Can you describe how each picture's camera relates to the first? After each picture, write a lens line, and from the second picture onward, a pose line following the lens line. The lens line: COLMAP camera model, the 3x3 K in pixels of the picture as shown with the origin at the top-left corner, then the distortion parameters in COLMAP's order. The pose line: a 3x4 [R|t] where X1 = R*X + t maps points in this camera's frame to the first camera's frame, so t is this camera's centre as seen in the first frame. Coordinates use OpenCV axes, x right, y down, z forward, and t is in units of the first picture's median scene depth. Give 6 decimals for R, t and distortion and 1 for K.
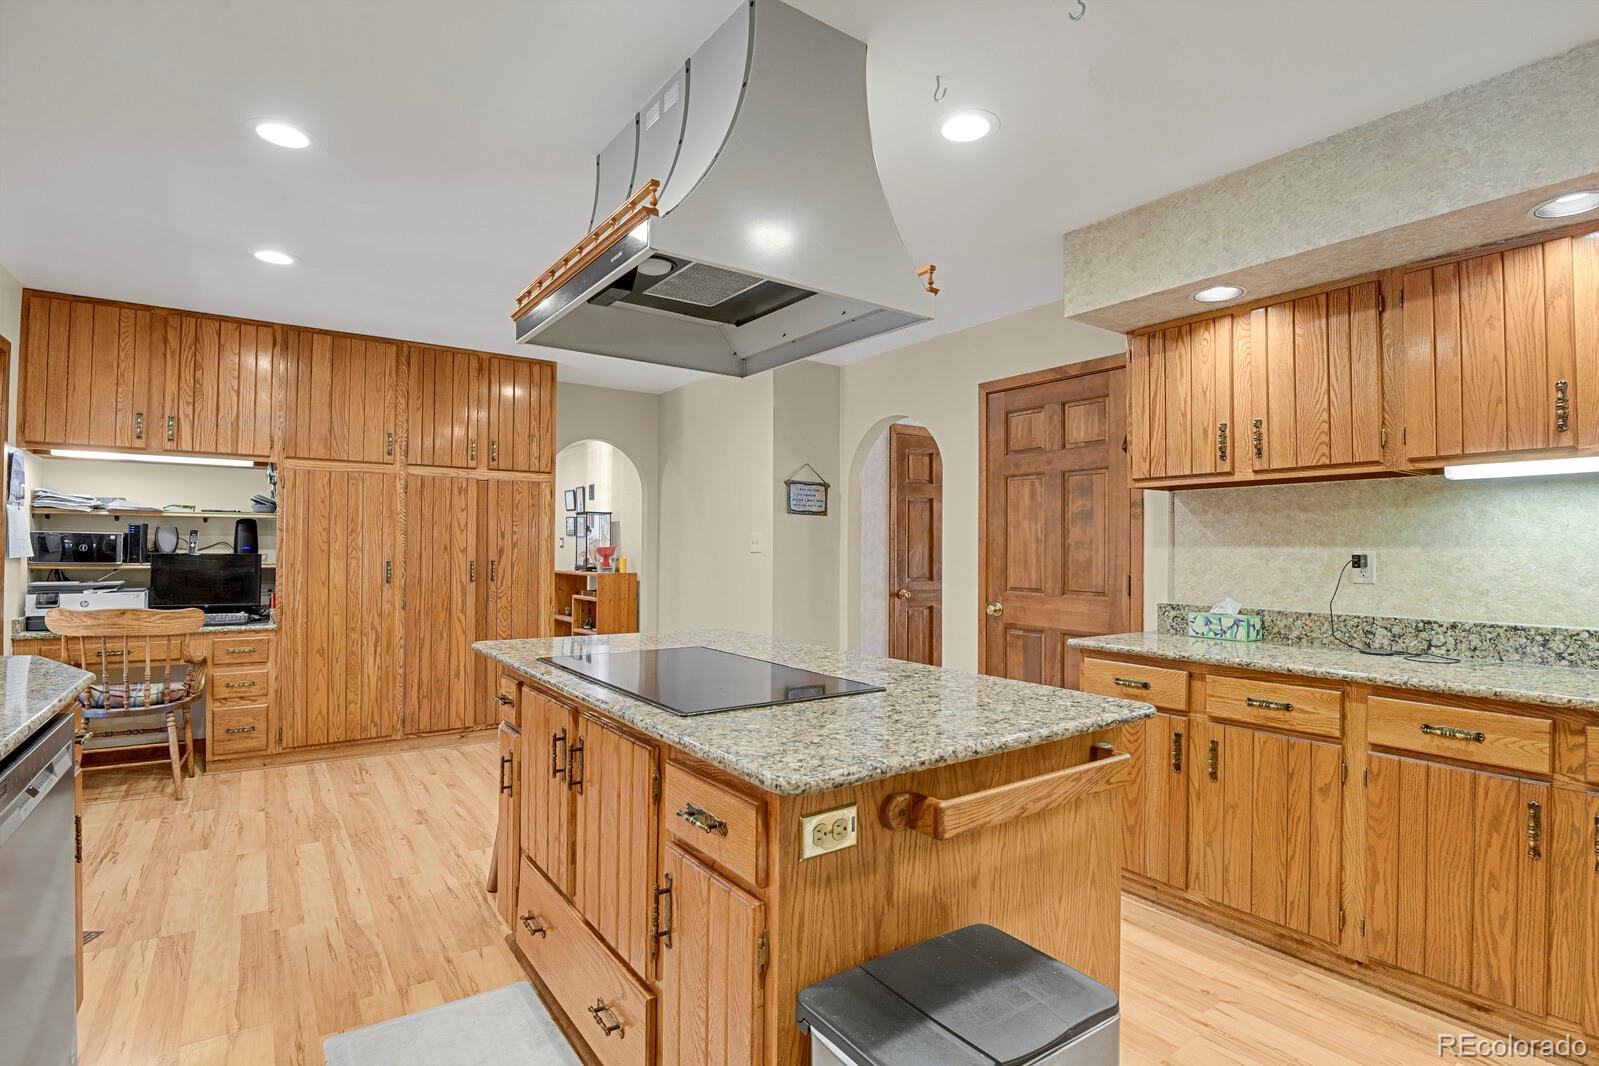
lens RADIAL K [[788.5, 0, 847.2], [0, 788.5, 536.7], [0, 0, 1]] dist [0.001272, -0.009830]
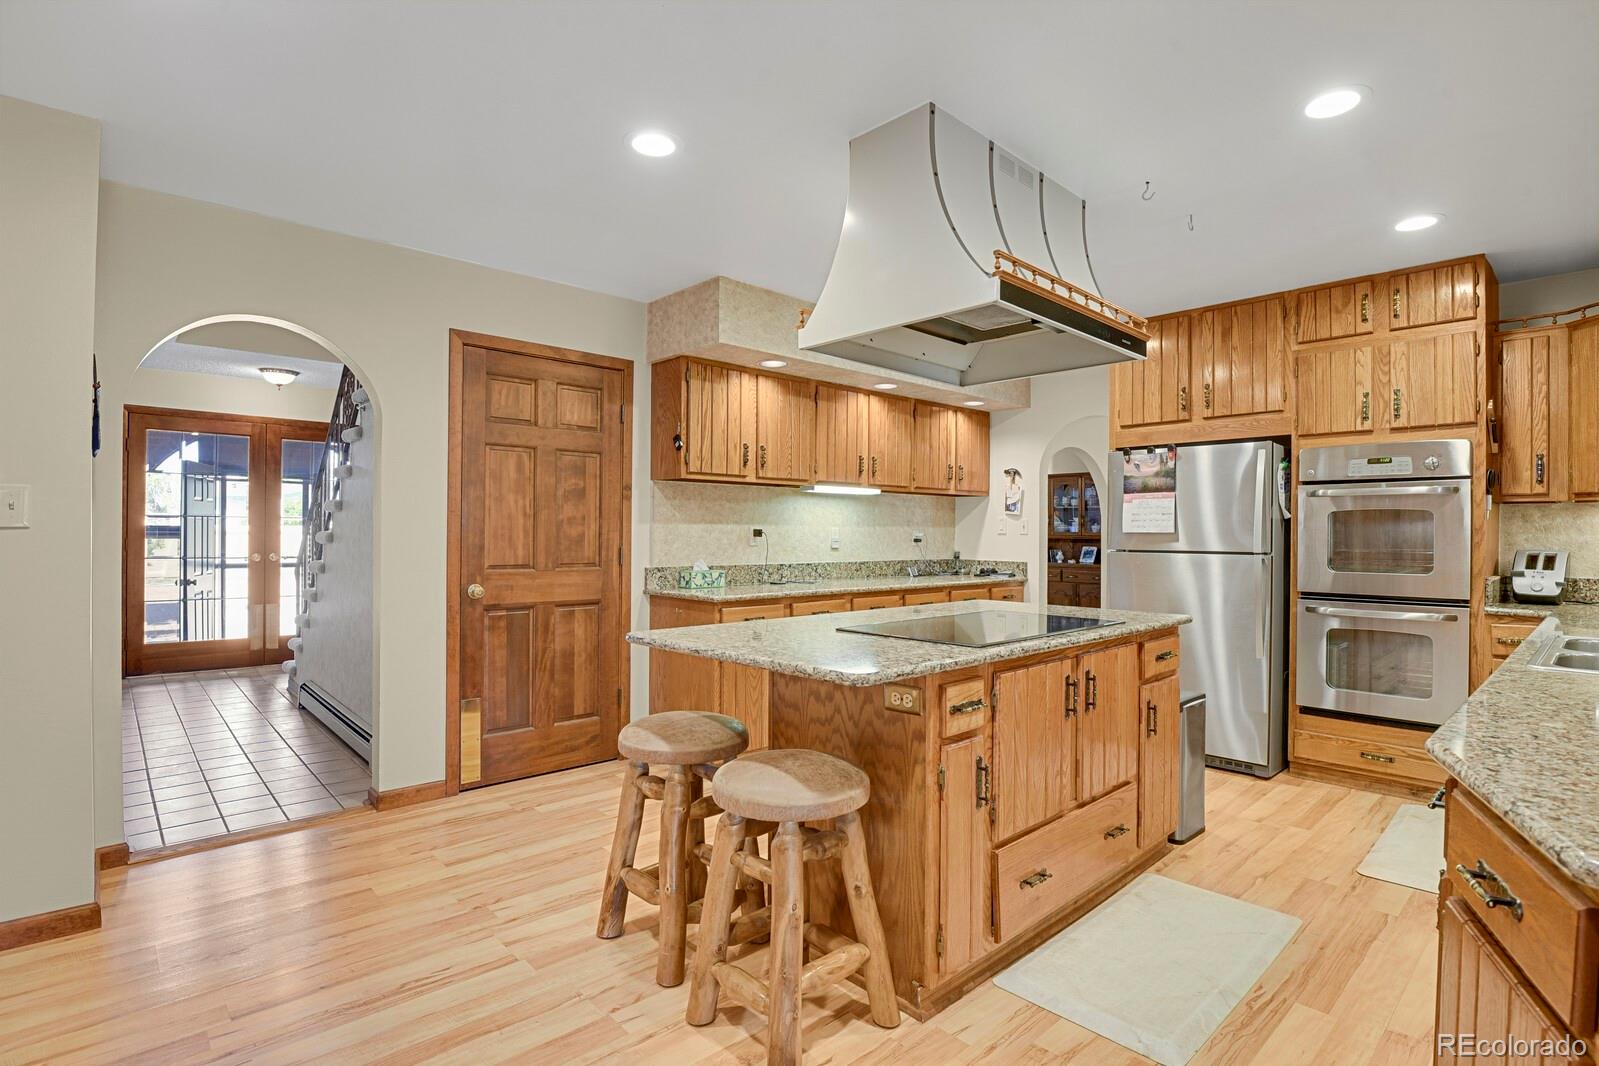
lens RADIAL K [[773.1, 0, 778.6], [0, 773.1, 532.1], [0, 0, 1]] dist [-0.017177, -0.009393]
pose [[-0.078322, -0.006552, 0.996907, -0.785263], [-0.023159, 0.999720, 0.004751, 0.014734], [-0.996659, -0.022716, -0.078452, 0.810881]]
